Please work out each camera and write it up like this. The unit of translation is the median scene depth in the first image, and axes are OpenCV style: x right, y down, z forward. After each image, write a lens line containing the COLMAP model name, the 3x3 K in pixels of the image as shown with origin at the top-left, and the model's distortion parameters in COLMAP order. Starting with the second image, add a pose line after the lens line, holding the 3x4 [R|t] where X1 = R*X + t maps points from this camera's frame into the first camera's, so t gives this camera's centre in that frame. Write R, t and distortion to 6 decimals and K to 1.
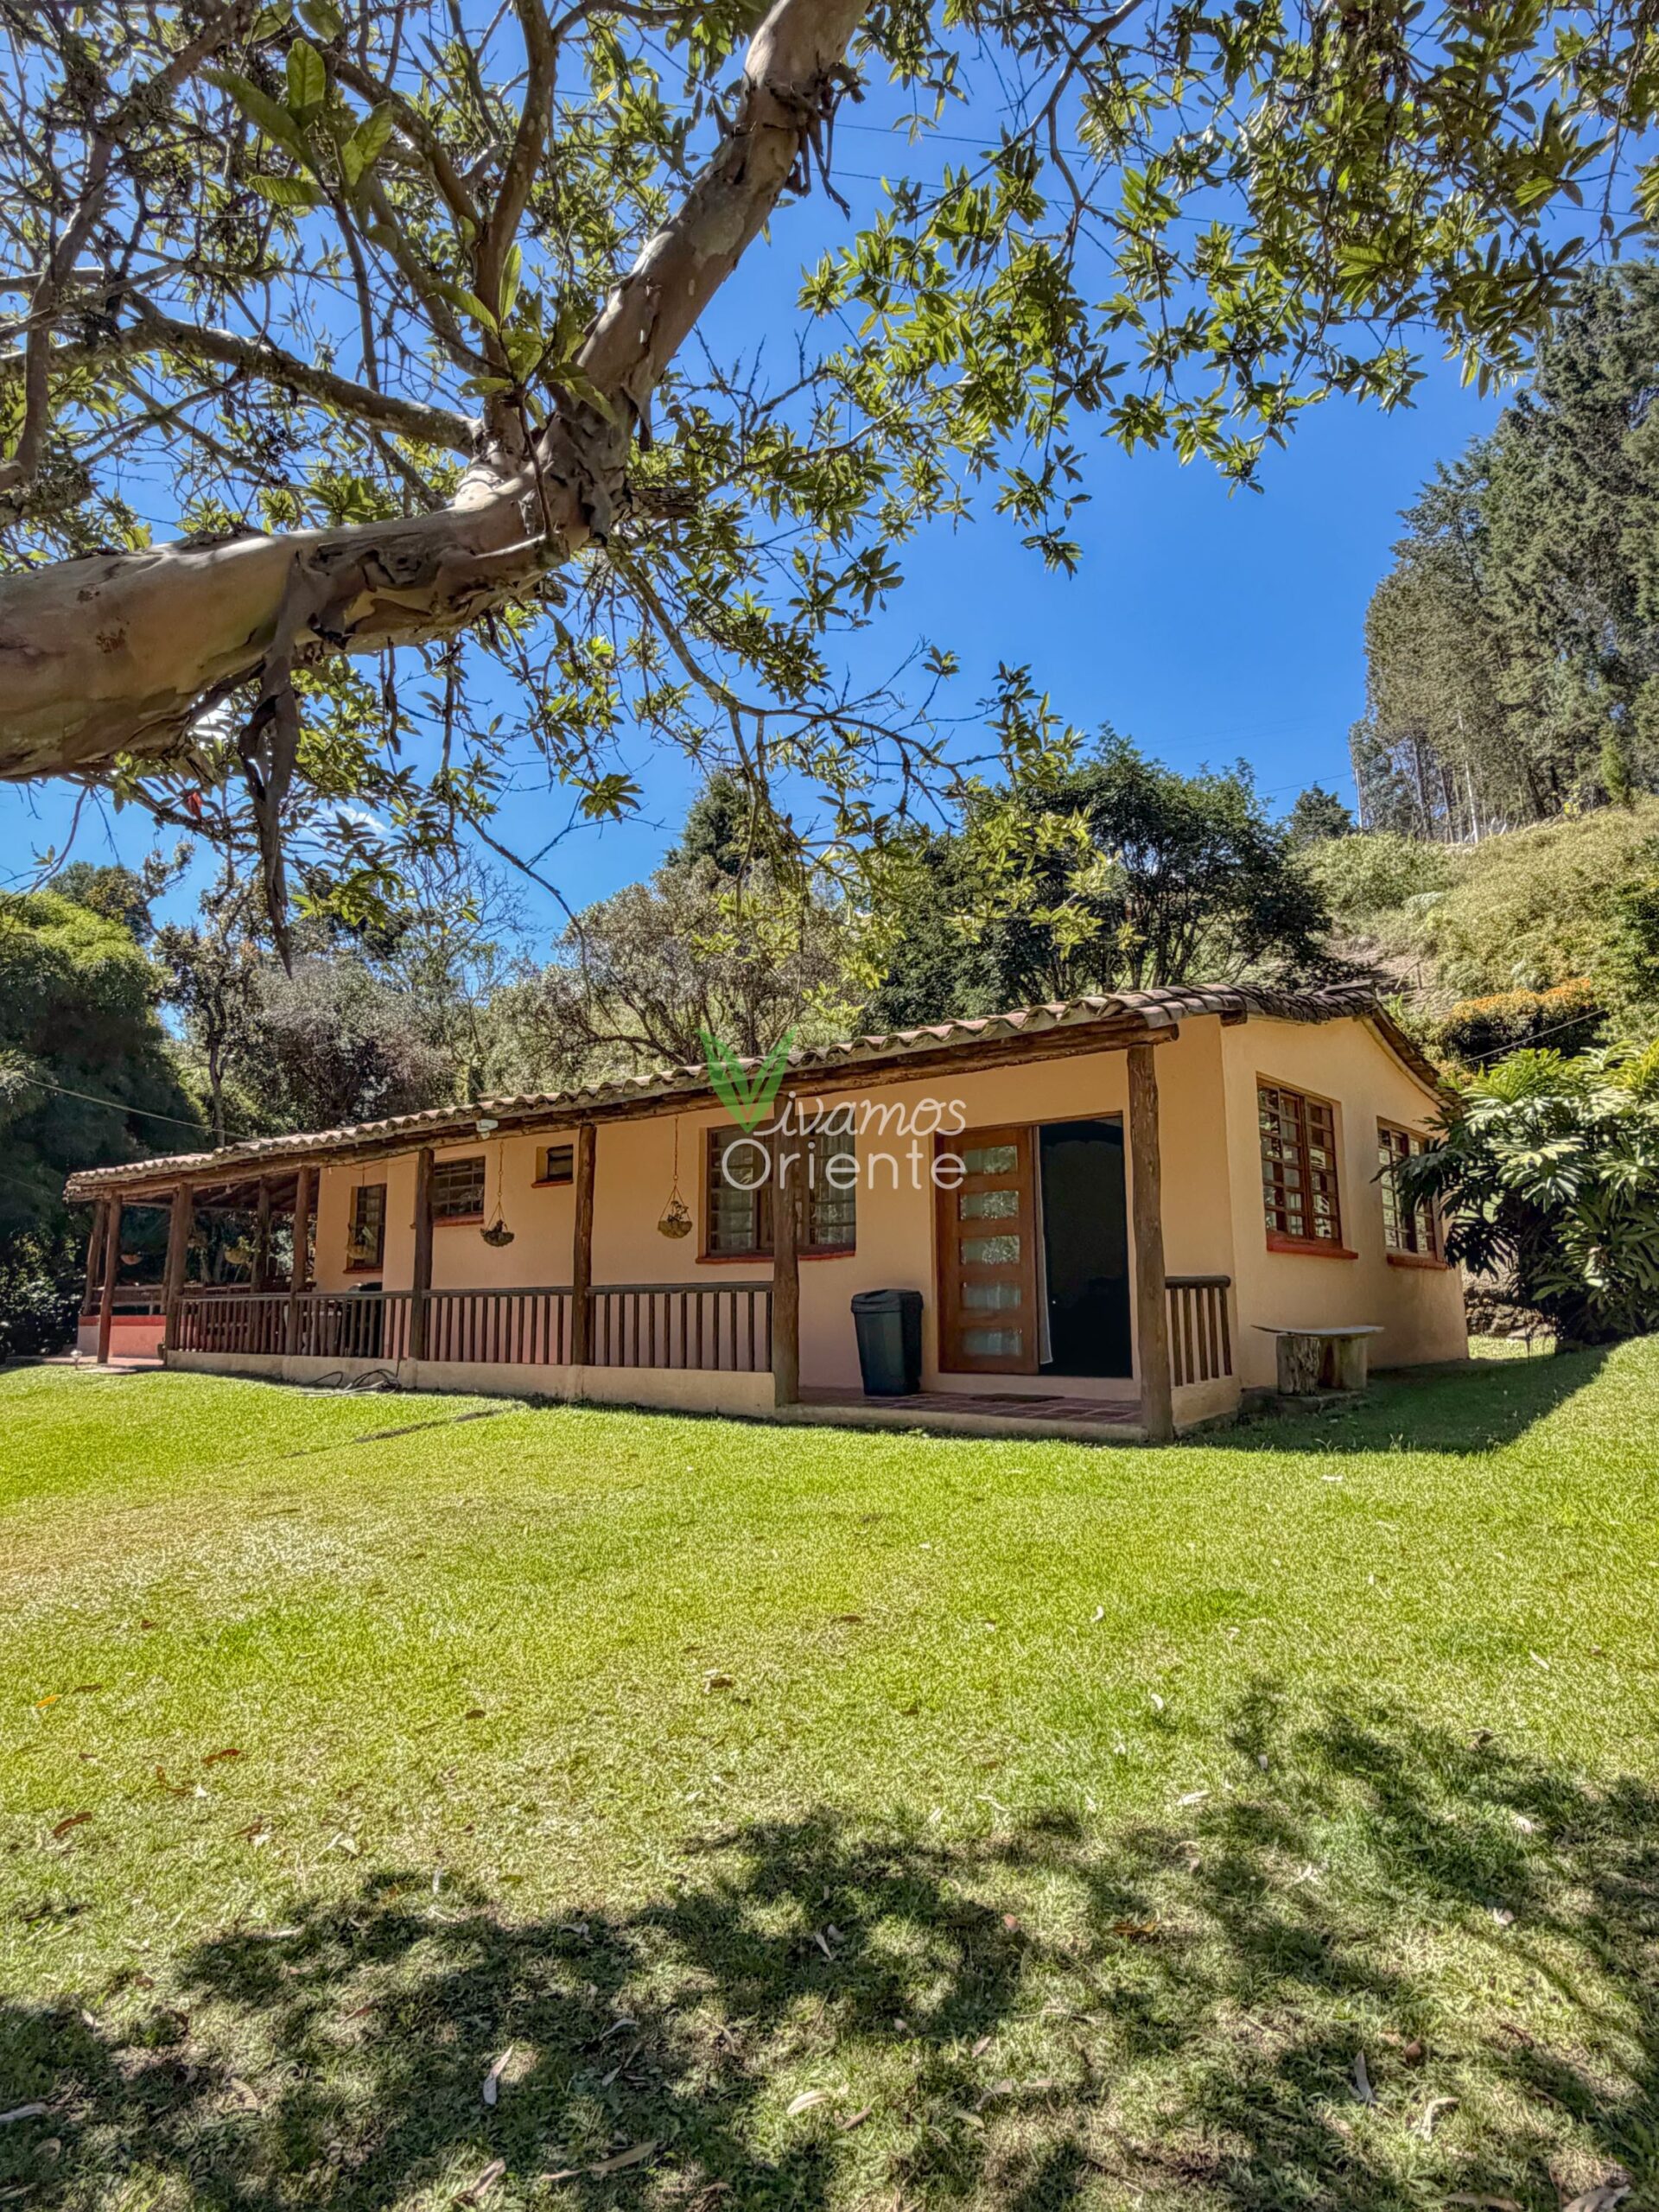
lens RADIAL K [[1287.8, 0, 837.3], [0, 1287.8, 1098.8], [0, 0, 1]] dist [-0.017924, 0.005901]
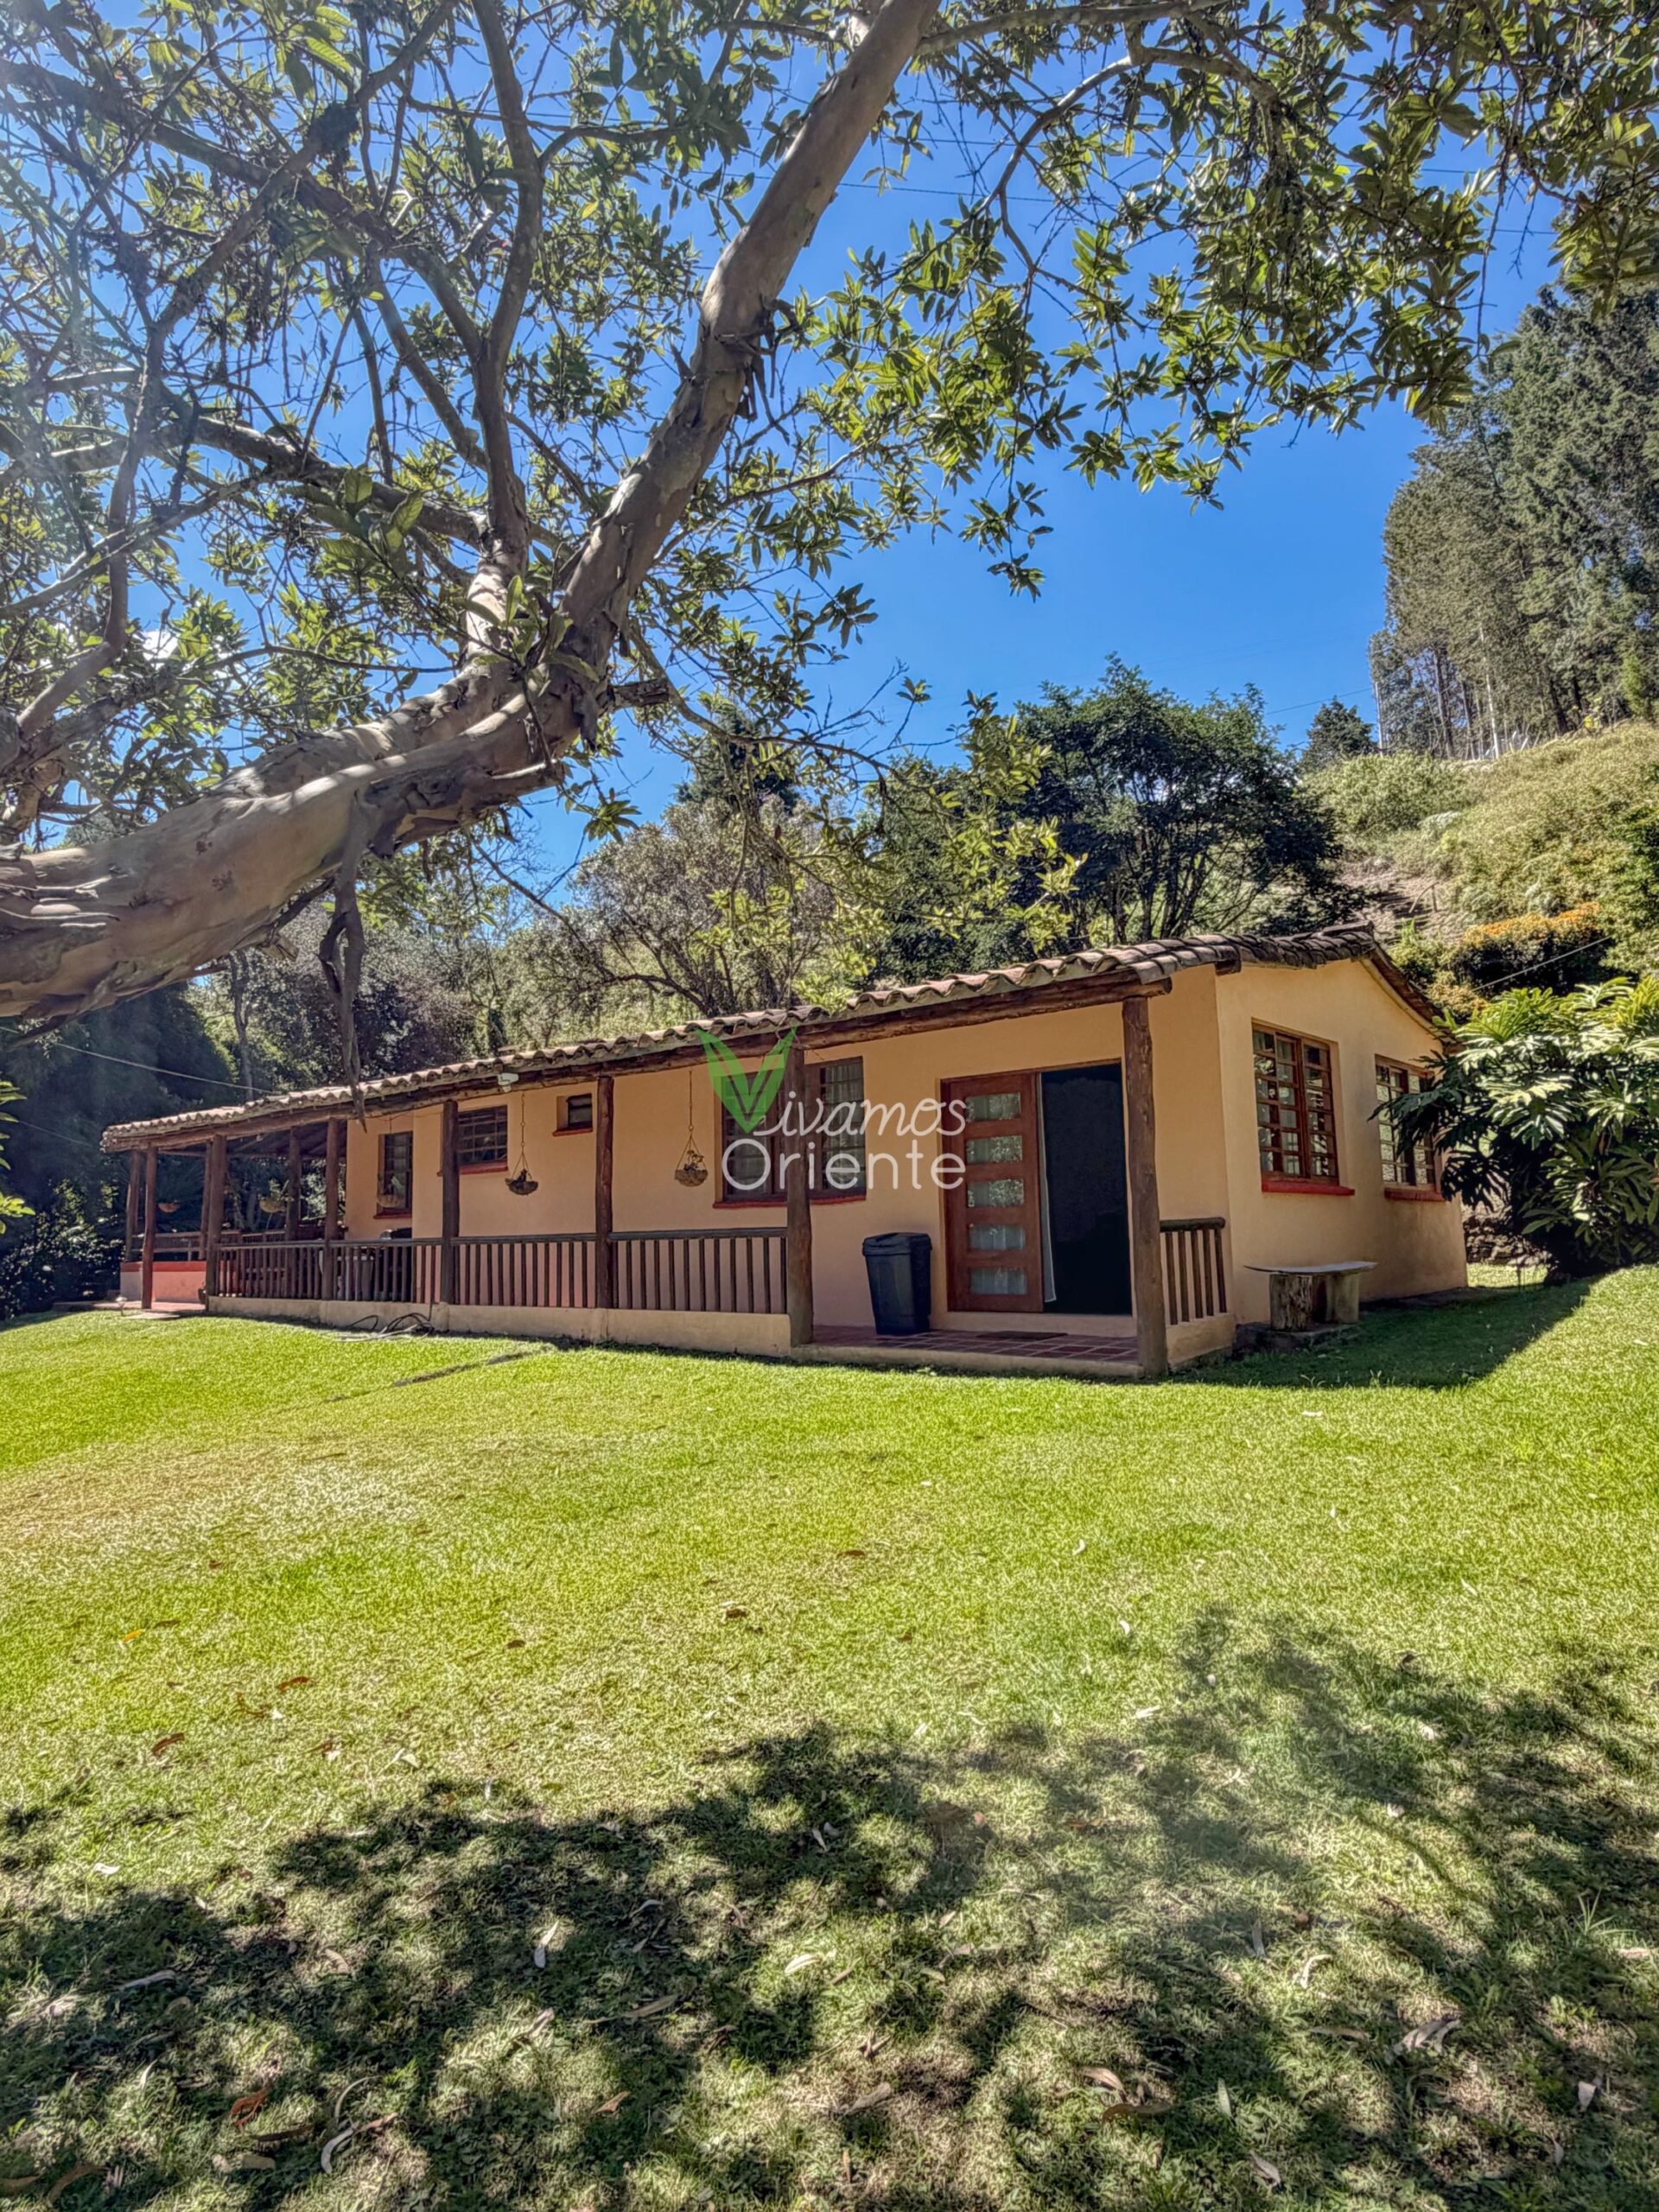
lens RADIAL K [[1287.8, 0, 834.4], [0, 1287.8, 1092.0], [0, 0, 1]] dist [-0.017924, 0.005901]
pose [[0.999696, -0.017704, -0.017179, 0.019468], [0.018569, 0.998497, 0.051559, -0.045078], [0.016240, -0.051862, 0.998522, -0.074811]]
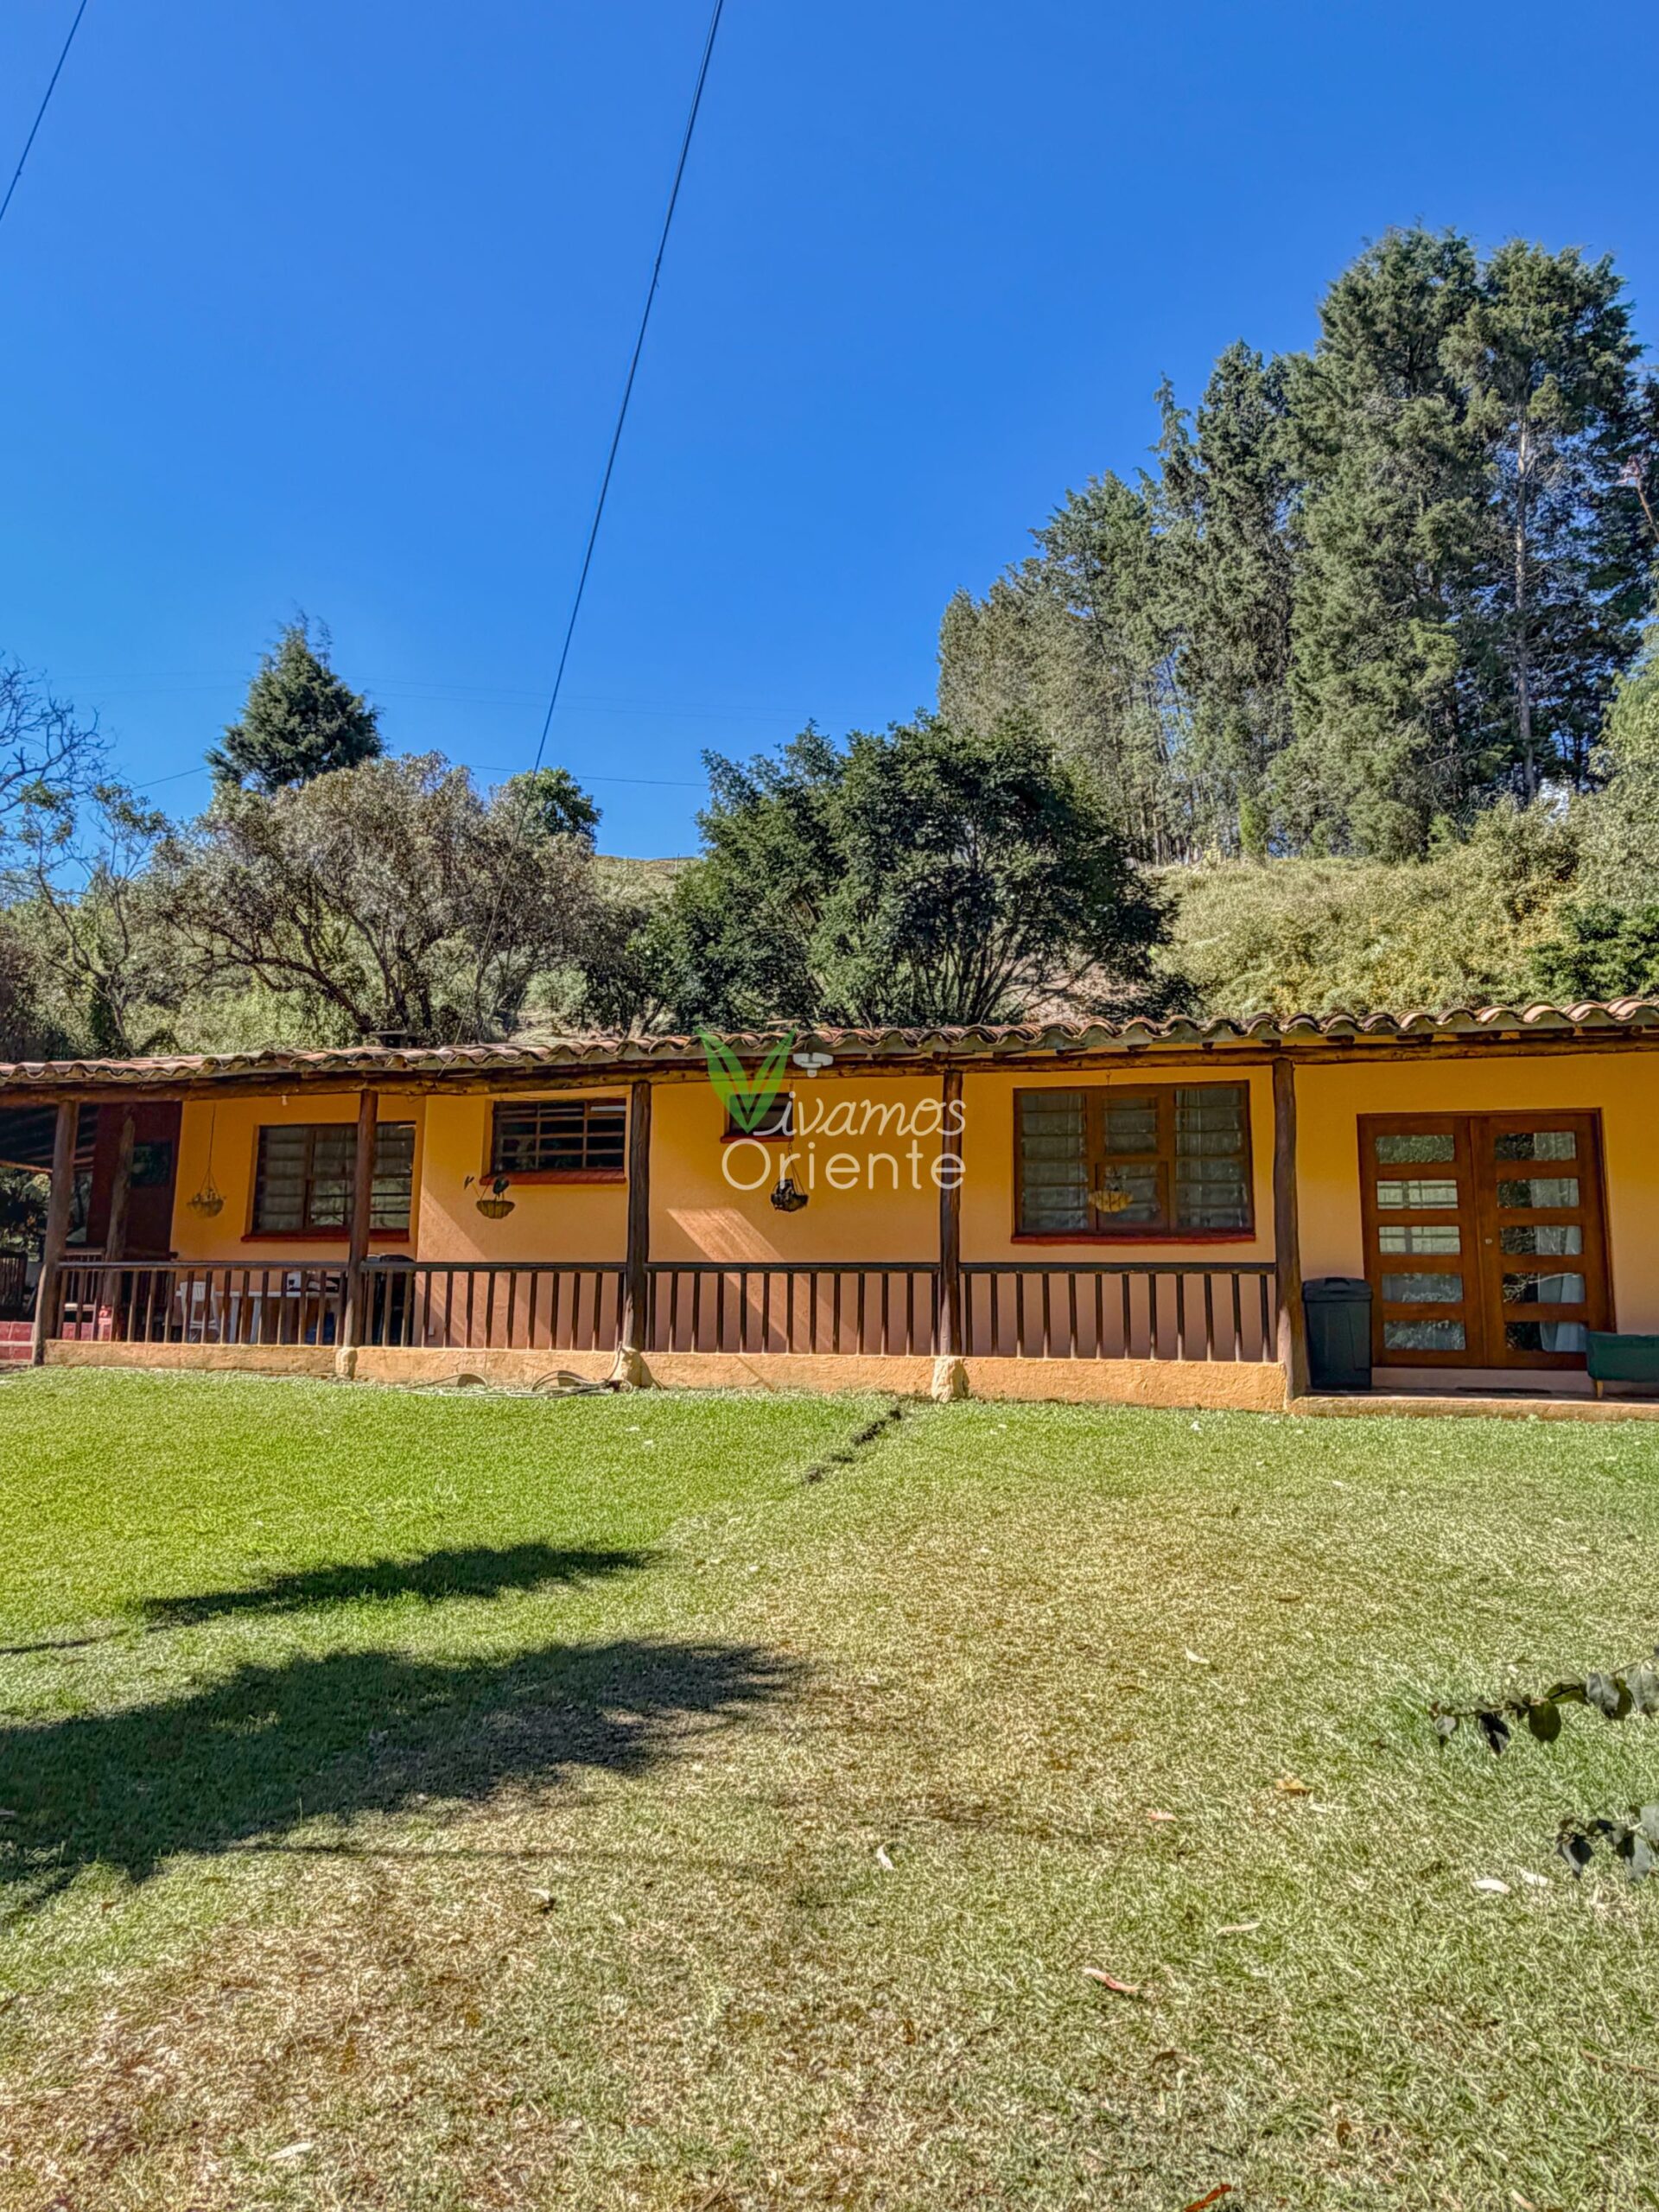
lens RADIAL K [[1468.3, 0, 826.0], [0, 1468.3, 1086.9], [0, 0, 1]] dist [-0.004283, -0.001579]
pose [[0.906801, 0.089791, 0.411885, -1.780906], [-0.087512, 0.995864, -0.024433, 0.164357], [-0.412375, -0.013889, 0.910908, 0.341544]]
